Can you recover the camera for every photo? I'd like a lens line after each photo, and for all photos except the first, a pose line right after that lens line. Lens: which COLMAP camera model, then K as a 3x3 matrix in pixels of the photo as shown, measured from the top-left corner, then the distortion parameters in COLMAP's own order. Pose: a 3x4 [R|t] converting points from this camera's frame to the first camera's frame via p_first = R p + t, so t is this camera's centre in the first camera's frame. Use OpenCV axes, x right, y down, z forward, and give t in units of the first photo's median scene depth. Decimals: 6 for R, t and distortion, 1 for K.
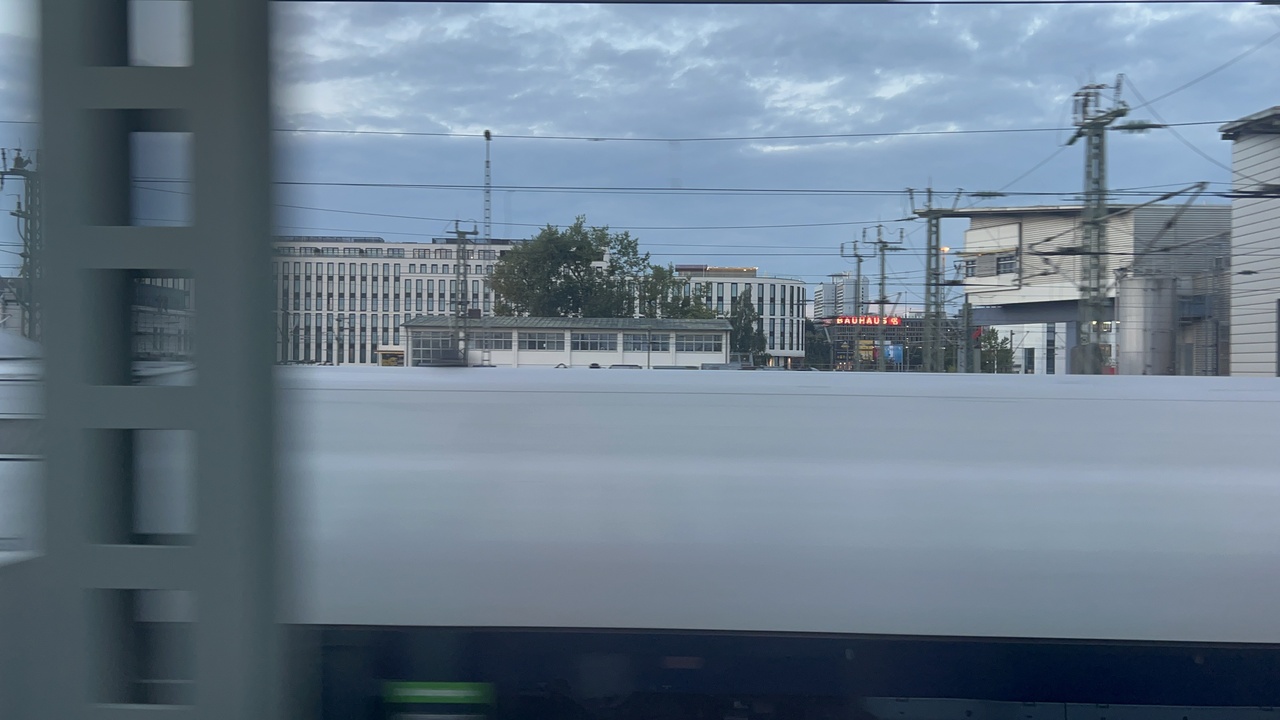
lens RADIAL K [[1121.4, 0, 638.2], [0, 1121.4, 365.9], [0, 0, 1]] dist [0.083809, -0.110896]
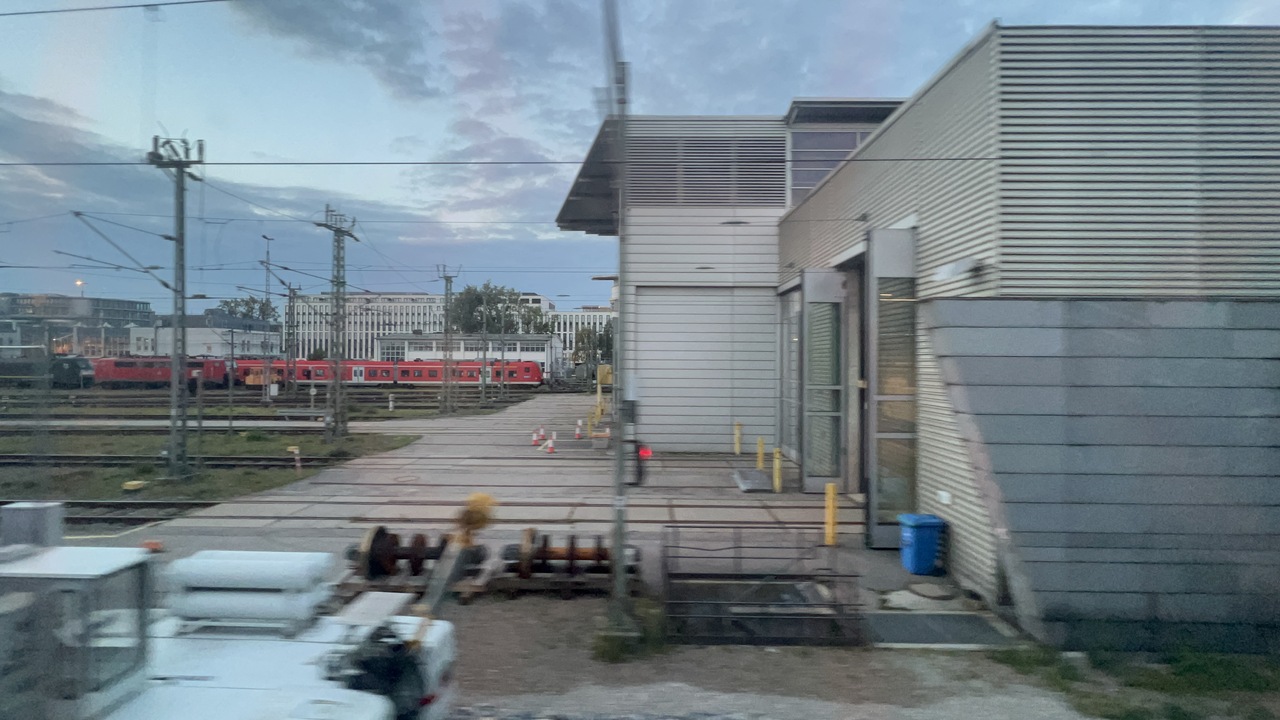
lens RADIAL K [[598.8, 0, 643.7], [0, 598.8, 357.9], [0, 0, 1]] dist [-0.002084, 0.001750]
pose [[0.999986, -0.005198, 0.000352, 0.212395], [0.005199, 0.999981, -0.003185, 0.001678], [-0.000335, 0.003187, 0.999995, -0.001717]]
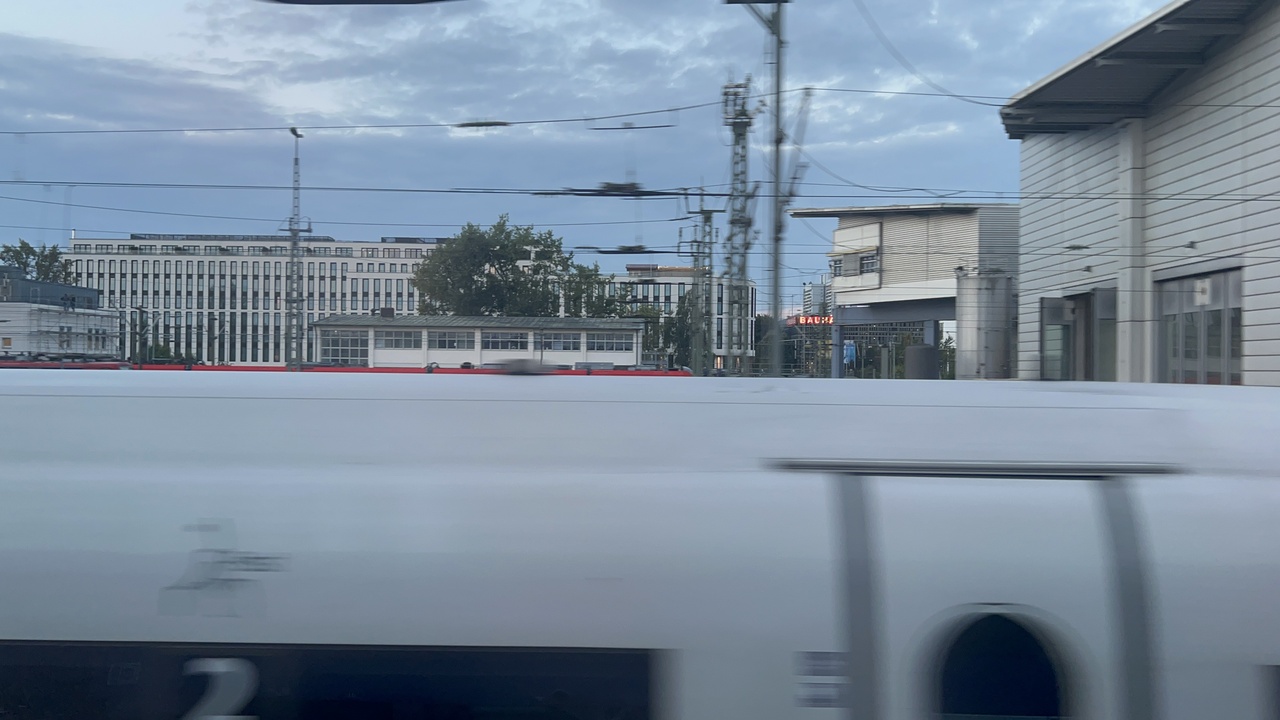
lens RADIAL K [[1121.4, 0, 642.5], [0, 1121.4, 366.5], [0, 0, 1]] dist [0.083809, -0.110896]
pose [[1.000000, 0.000082, 0.000970, 0.073145], [-0.000083, 1.000000, 0.000756, 0.000468], [-0.000970, -0.000756, 0.999999, -0.000088]]
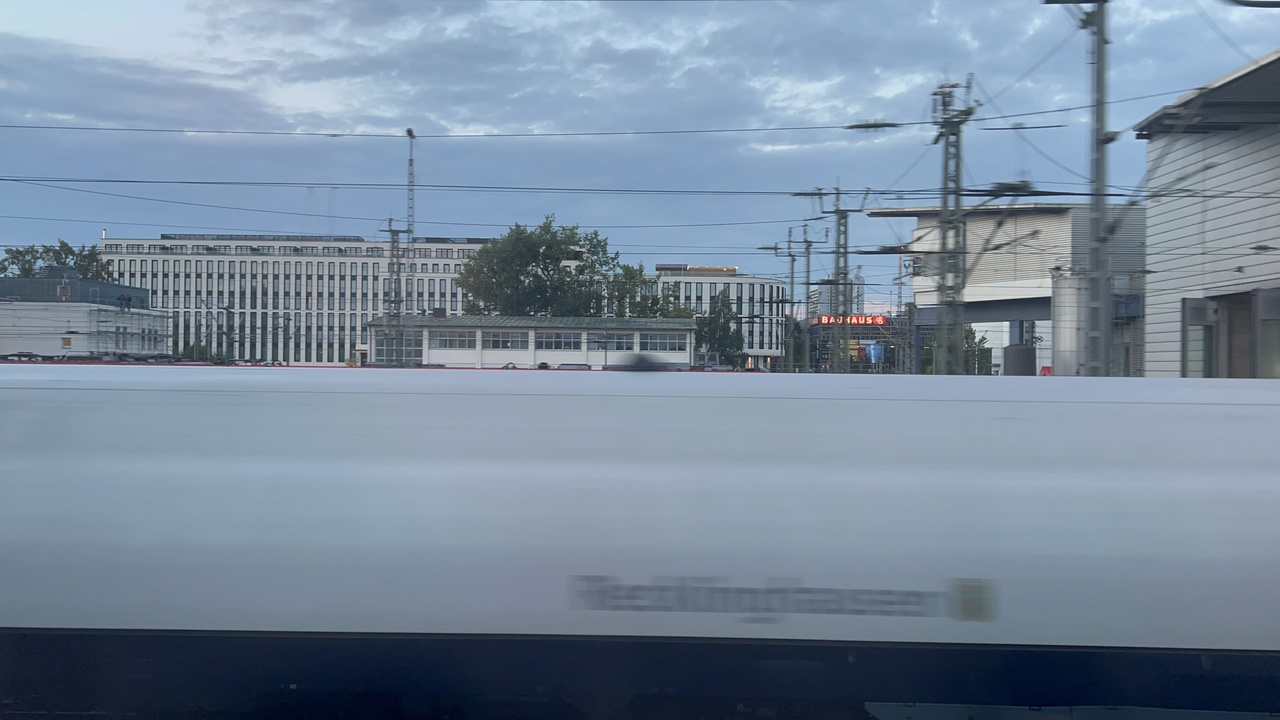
lens RADIAL K [[1121.4, 0, 639.6], [0, 1121.4, 369.1], [0, 0, 1]] dist [0.083809, -0.110896]
pose [[1.000000, 0.000398, 0.000232, 0.029355], [-0.000399, 0.999995, 0.003218, 0.000256], [-0.000230, -0.003218, 0.999995, -0.000150]]
